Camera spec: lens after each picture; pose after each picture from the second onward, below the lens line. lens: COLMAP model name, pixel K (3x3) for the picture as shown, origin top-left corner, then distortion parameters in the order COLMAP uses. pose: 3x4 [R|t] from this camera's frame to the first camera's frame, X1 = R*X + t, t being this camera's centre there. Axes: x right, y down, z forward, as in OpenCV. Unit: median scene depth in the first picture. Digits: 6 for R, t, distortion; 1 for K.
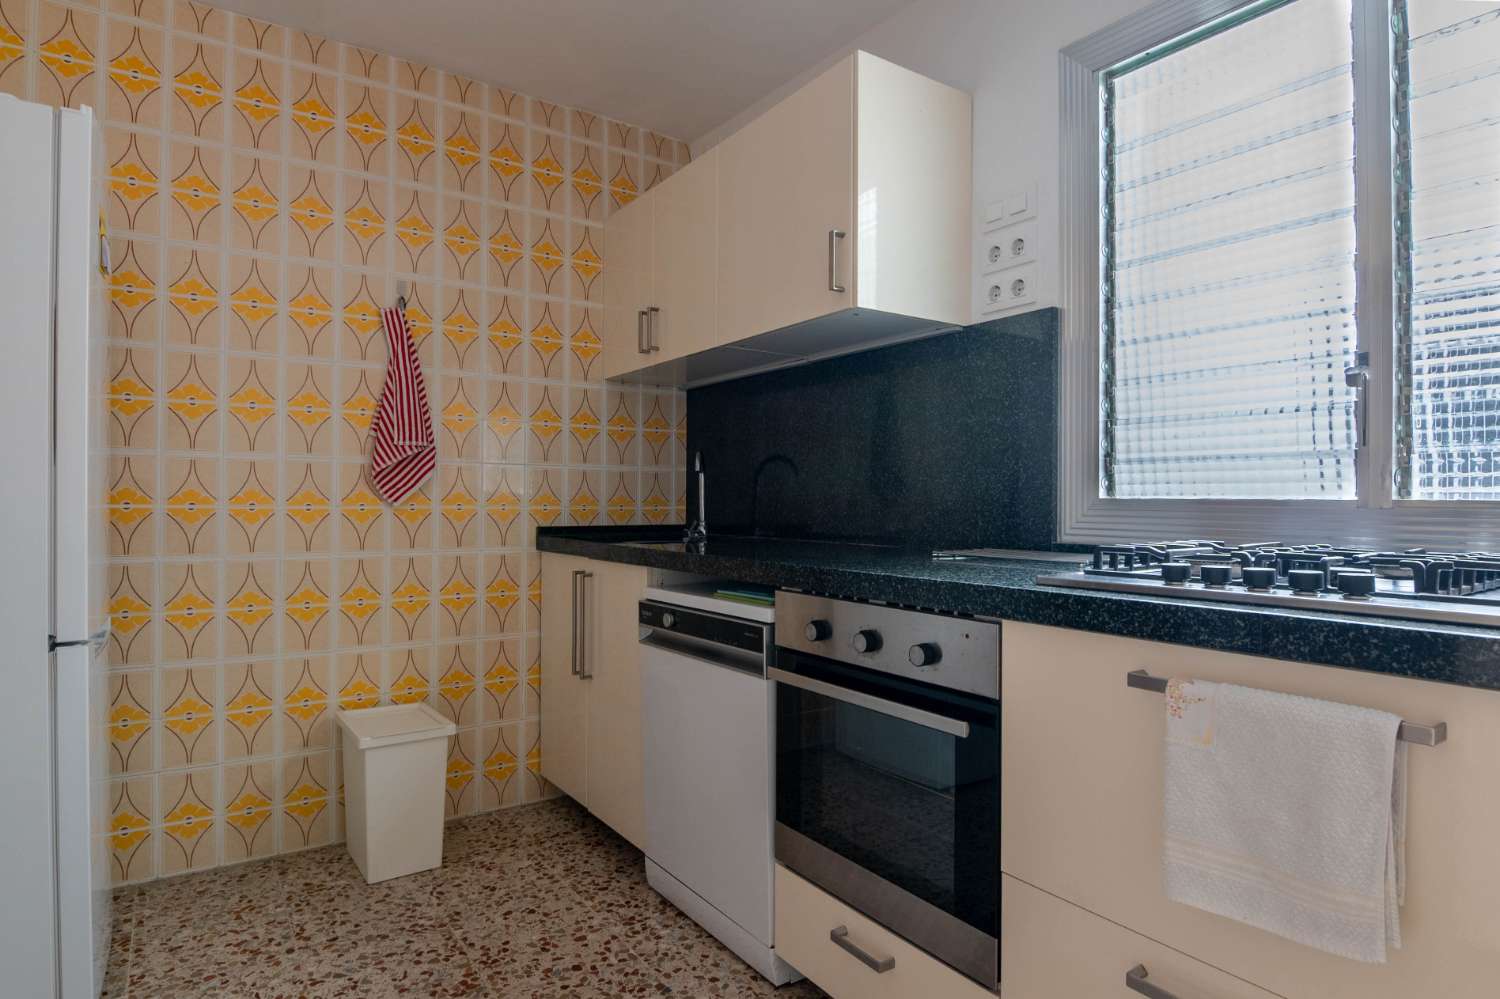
lens RADIAL K [[839.7, 0, 751.7], [0, 839.7, 503.5], [0, 0, 1]] dist [-0.007424, -0.002876]
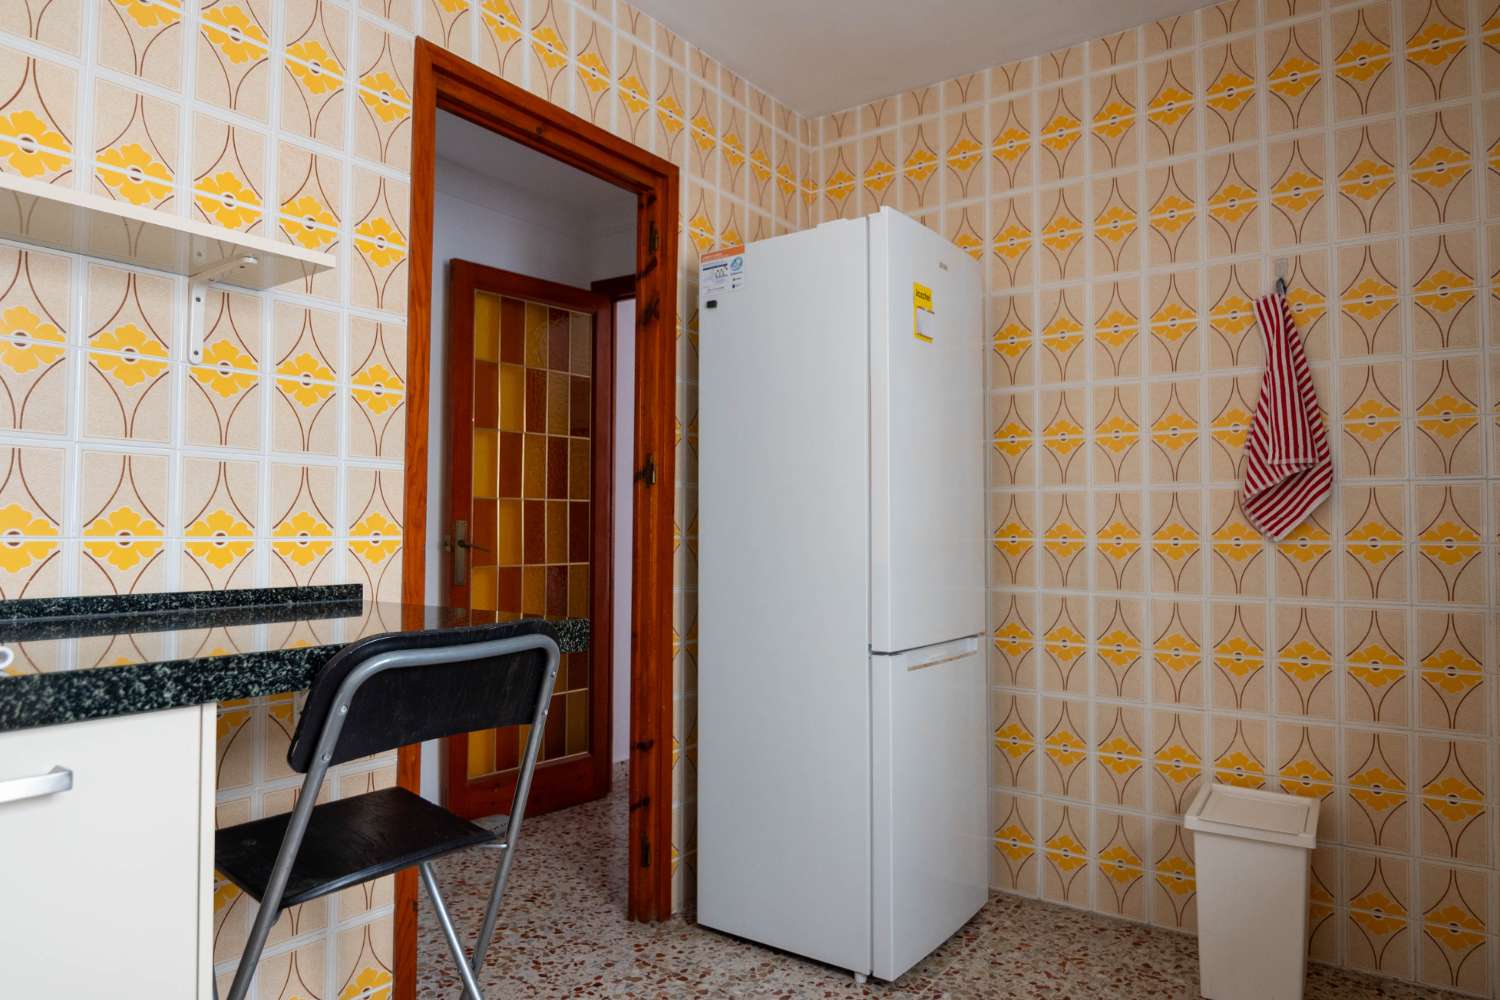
lens RADIAL K [[950.8, 0, 751.4], [0, 950.8, 503.8], [0, 0, 1]] dist [-0.001032, -0.002192]
pose [[0.343803, -0.031944, -0.938498, 0.256178], [-0.003402, 0.999372, -0.035262, 0.001478], [0.939036, 0.015316, 0.343478, 0.222994]]
